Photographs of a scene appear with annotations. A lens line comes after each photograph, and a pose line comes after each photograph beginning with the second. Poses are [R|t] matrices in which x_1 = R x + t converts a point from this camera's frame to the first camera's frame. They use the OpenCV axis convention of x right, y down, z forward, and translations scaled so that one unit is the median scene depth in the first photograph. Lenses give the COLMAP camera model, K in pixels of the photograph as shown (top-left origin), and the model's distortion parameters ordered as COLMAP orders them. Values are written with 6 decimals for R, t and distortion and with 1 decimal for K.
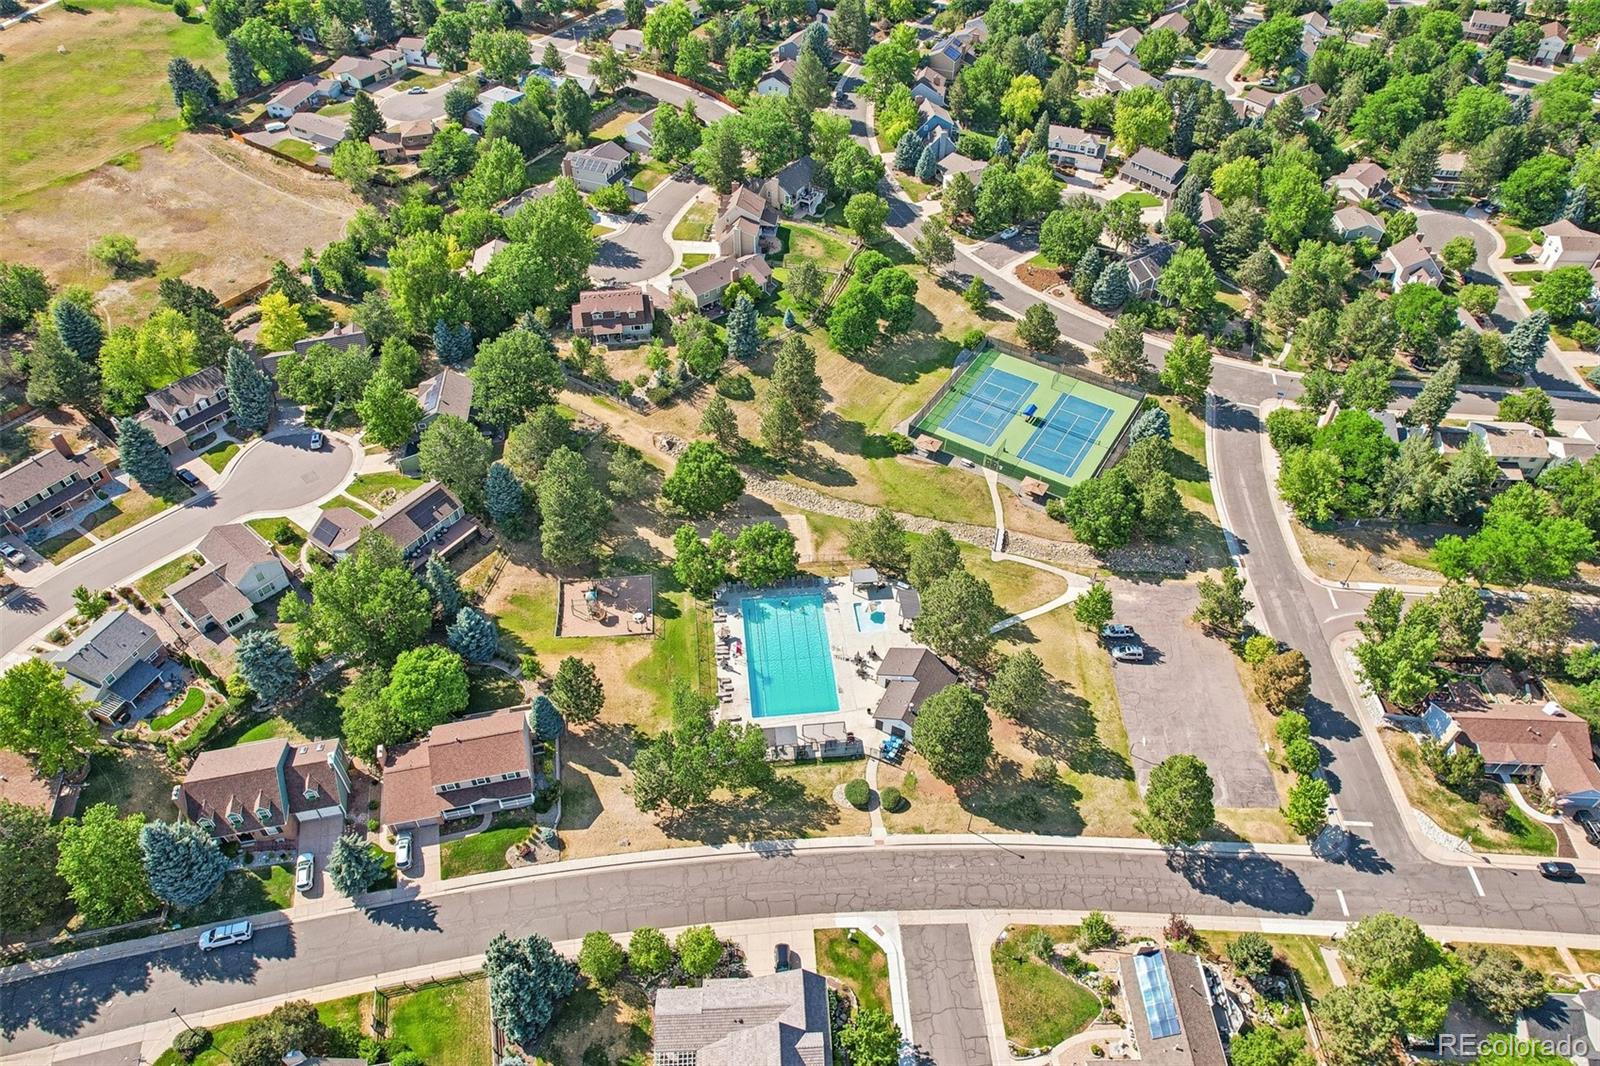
lens RADIAL K [[1073.8, 0, 806.5], [0, 1073.8, 528.6], [0, 0, 1]] dist [-0.070624, 0.063233]
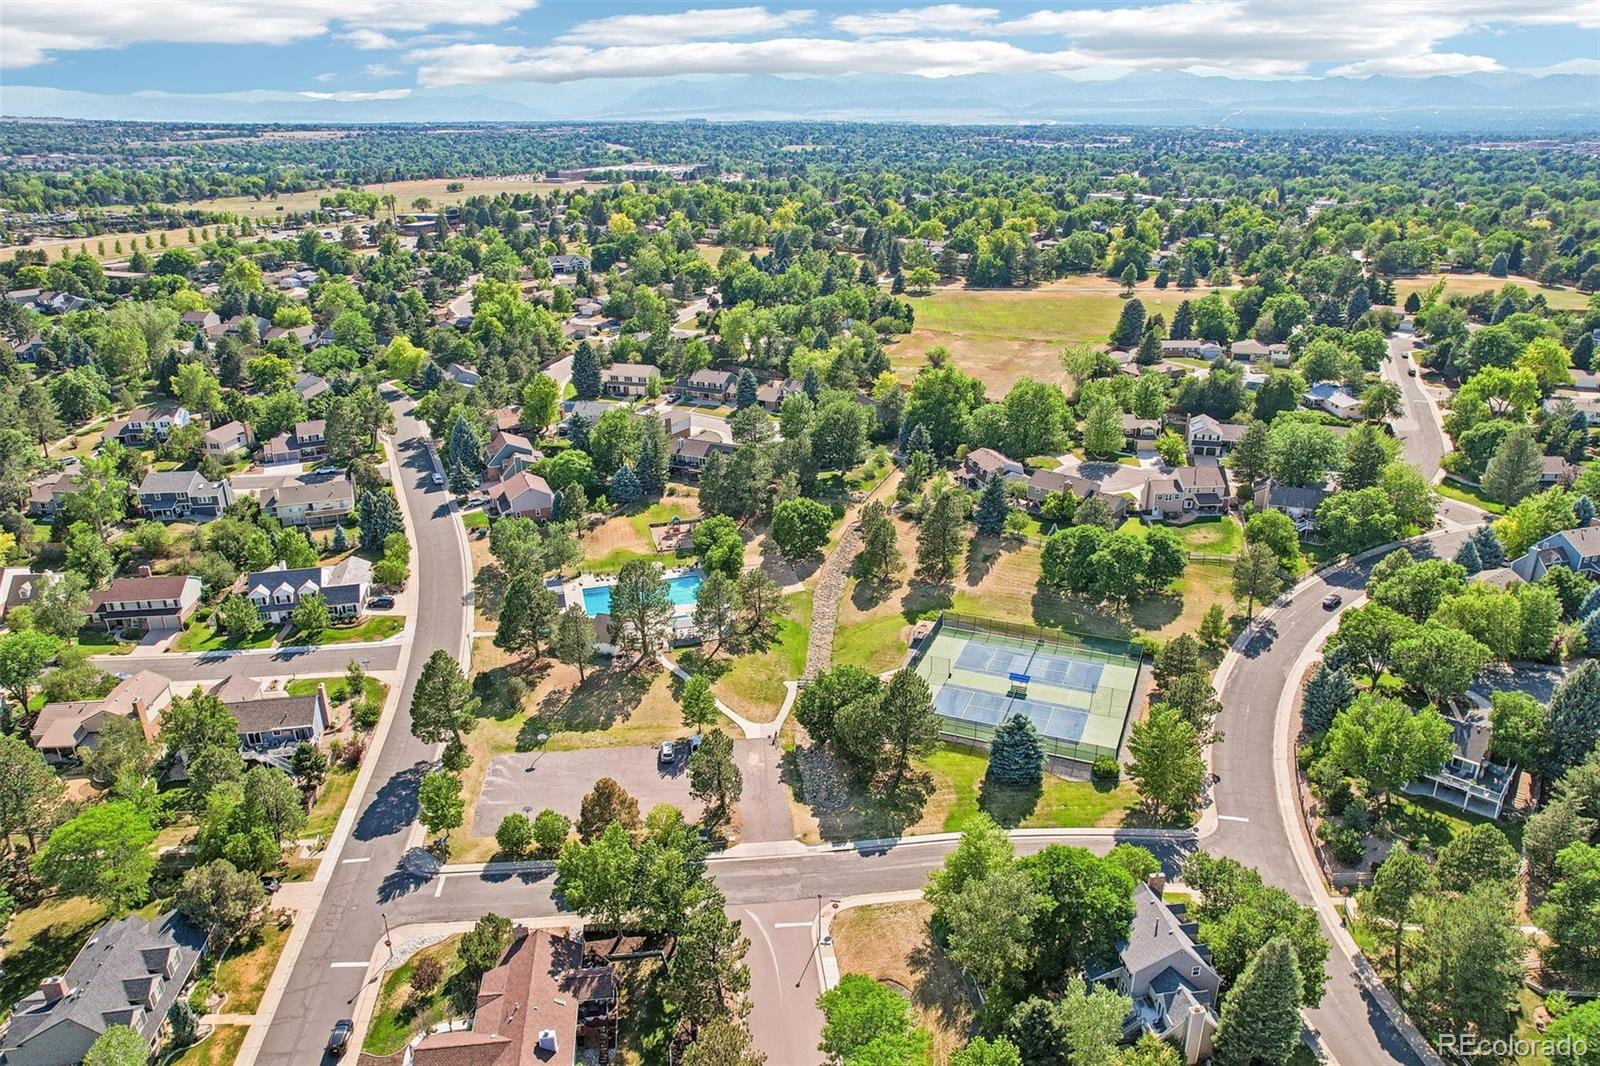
lens RADIAL K [[1073.8, 0, 806.5], [0, 1073.8, 528.6], [0, 0, 1]] dist [-0.070624, 0.063233]
pose [[0.154653, 0.350063, -0.923871, 1.453134], [-0.658145, 0.733926, 0.167920, -0.356997], [0.736836, 0.582072, 0.343896, 0.794307]]
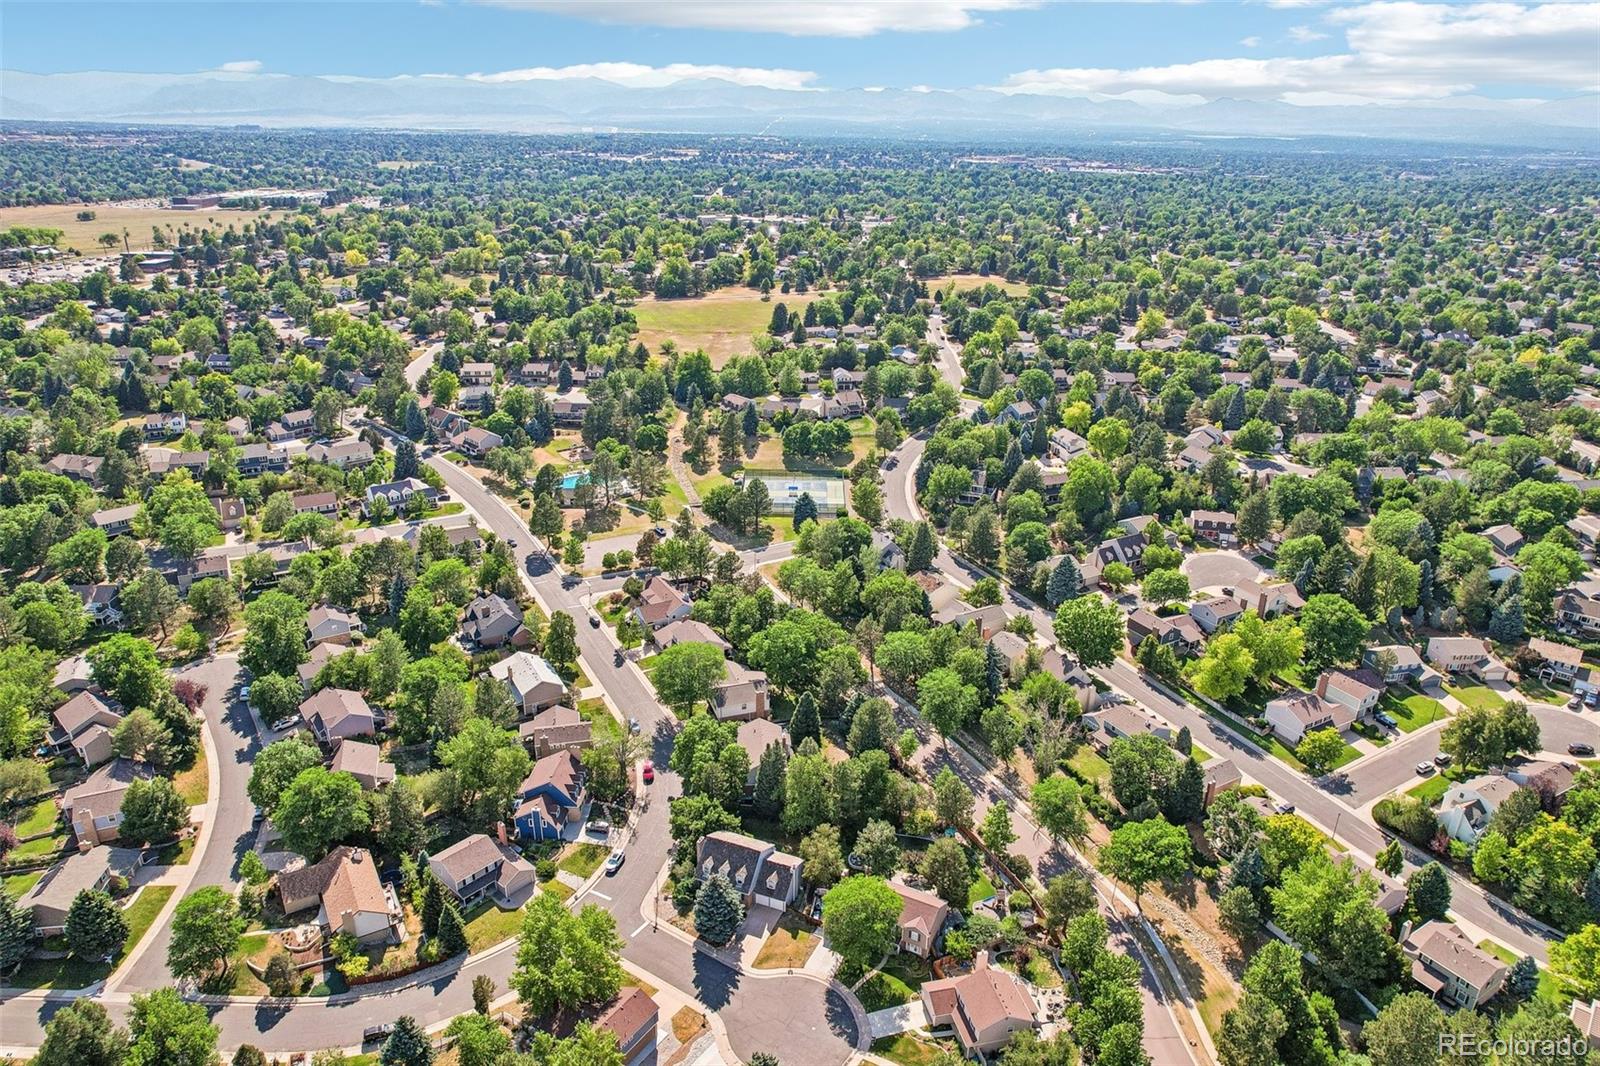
lens RADIAL K [[1073.8, 0, 806.5], [0, 1073.8, 528.6], [0, 0, 1]] dist [-0.070624, 0.063233]
pose [[0.521102, 0.309809, -0.795281, 2.647627], [-0.582098, 0.810460, -0.065694, 0.083560], [0.624191, 0.497165, 0.602671, -0.086595]]
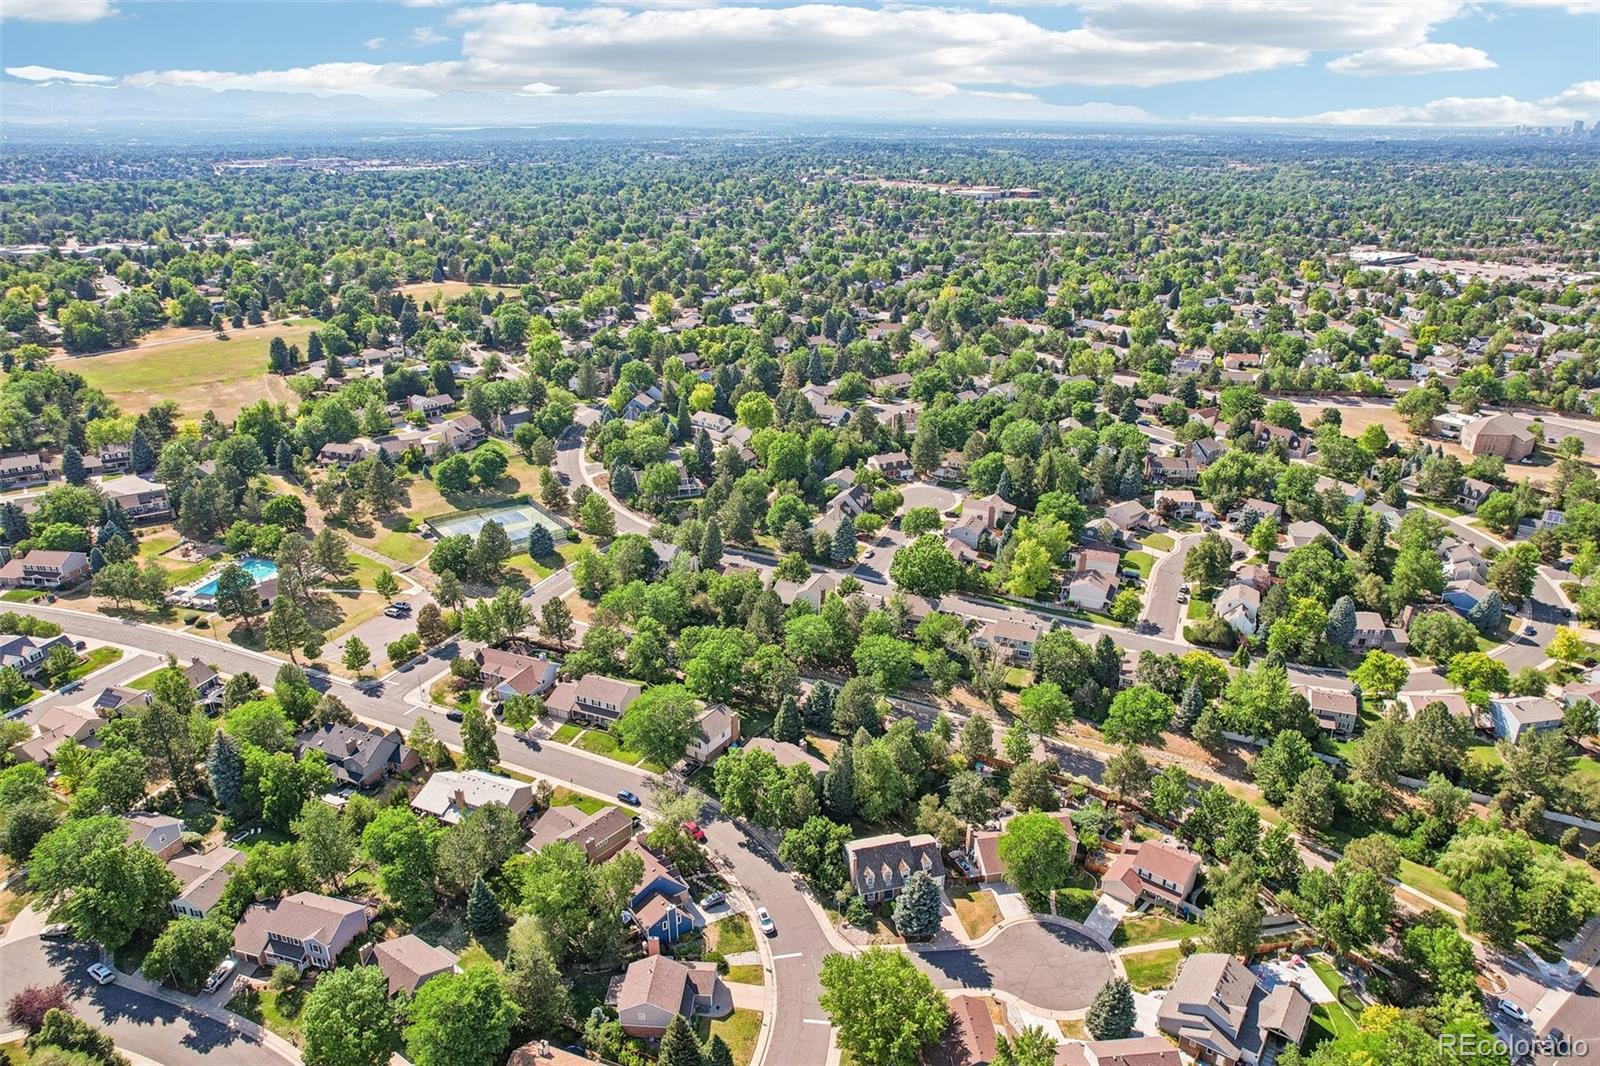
lens RADIAL K [[1073.8, 0, 806.5], [0, 1073.8, 528.6], [0, 0, 1]] dist [-0.070624, 0.063233]
pose [[0.938284, 0.120344, -0.324253, 1.871534], [-0.229012, 0.918726, -0.321708, 0.501410], [0.259184, 0.376112, 0.889586, -0.555061]]
